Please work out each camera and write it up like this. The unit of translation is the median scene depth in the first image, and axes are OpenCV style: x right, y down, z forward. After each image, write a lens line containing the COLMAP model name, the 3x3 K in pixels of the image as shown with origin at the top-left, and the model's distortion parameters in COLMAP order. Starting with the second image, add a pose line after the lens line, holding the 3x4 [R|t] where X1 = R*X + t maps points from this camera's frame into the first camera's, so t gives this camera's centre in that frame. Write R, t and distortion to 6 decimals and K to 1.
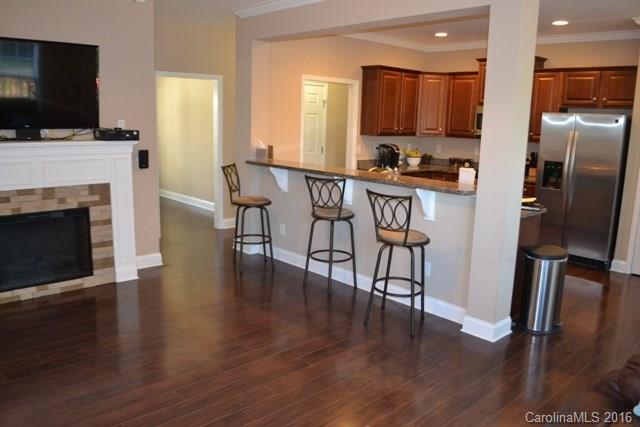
lens RADIAL K [[515.3, 0, 318.5], [0, 515.3, 214.3], [0, 0, 1]] dist [-0.084097, 0.009349]
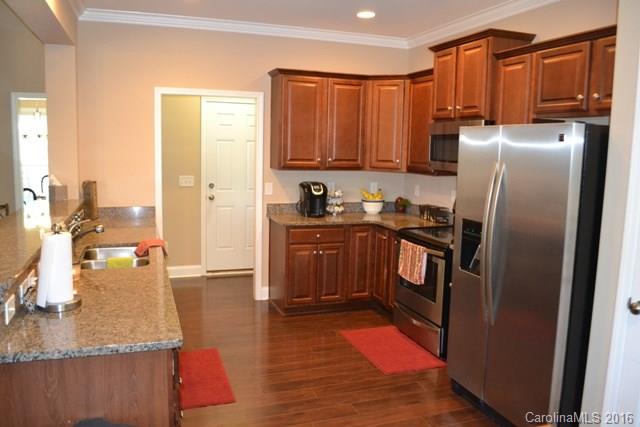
lens RADIAL K [[515.3, 0, 322.4], [0, 515.3, 213.9], [0, 0, 1]] dist [-0.084097, 0.009349]
pose [[0.923015, 0.044923, -0.382133, 0.166106], [-0.070582, 0.996076, -0.053387, -0.023157], [0.378236, 0.076248, 0.922564, 0.148041]]
